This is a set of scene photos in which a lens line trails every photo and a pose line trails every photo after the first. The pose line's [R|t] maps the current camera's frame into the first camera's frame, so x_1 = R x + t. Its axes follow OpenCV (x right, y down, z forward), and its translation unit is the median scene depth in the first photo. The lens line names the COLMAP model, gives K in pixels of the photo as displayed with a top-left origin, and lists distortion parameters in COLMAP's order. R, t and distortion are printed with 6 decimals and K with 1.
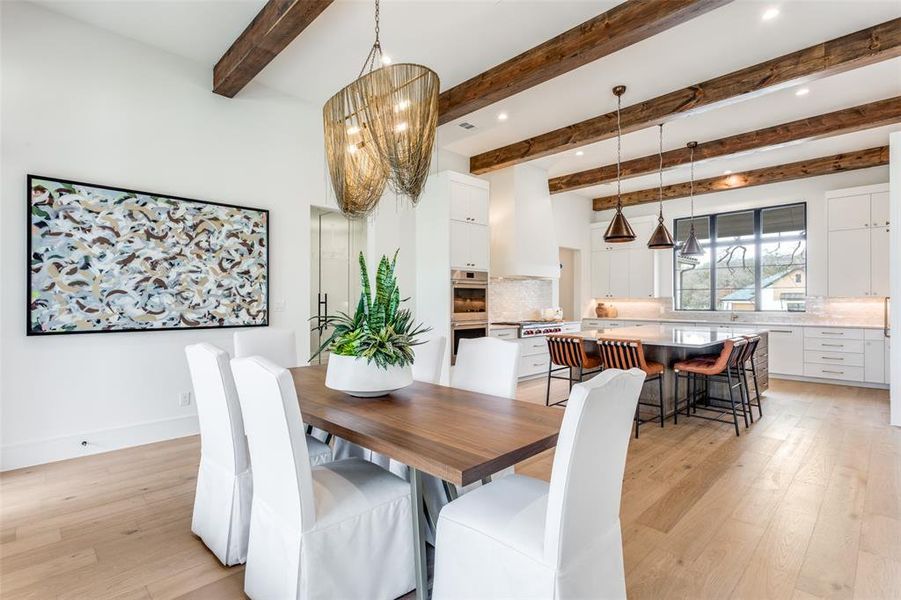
lens RADIAL K [[431.9, 0, 454.7], [0, 431.9, 302.2], [0, 0, 1]] dist [-0.007478, 0.003822]
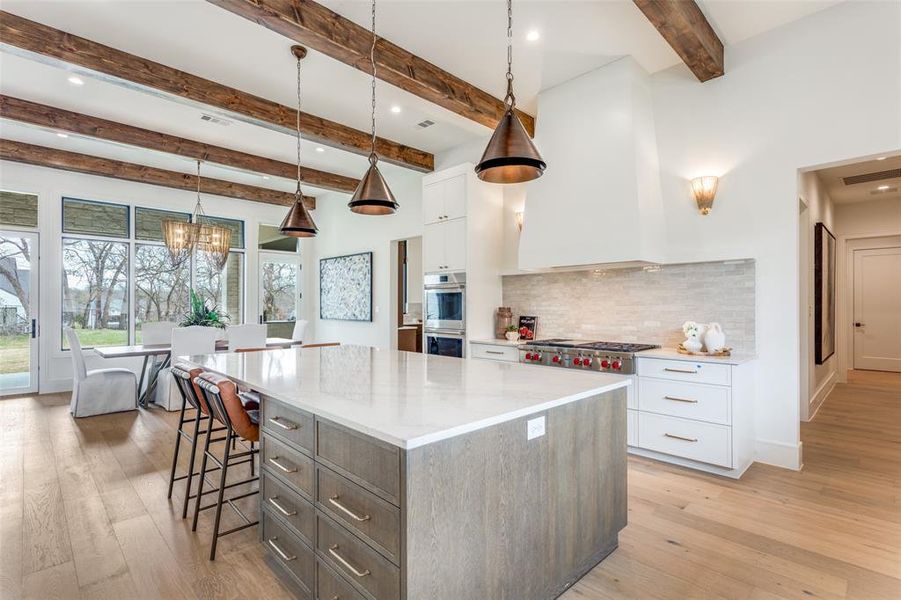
lens RADIAL K [[431.9, 0, 446.0], [0, 431.9, 305.0], [0, 0, 1]] dist [-0.007478, 0.003822]
pose [[-0.018888, 0.000561, -0.999821, 1.344816], [-0.001549, 0.999999, 0.000590, -0.011498], [0.999820, 0.001560, -0.018887, 1.455785]]
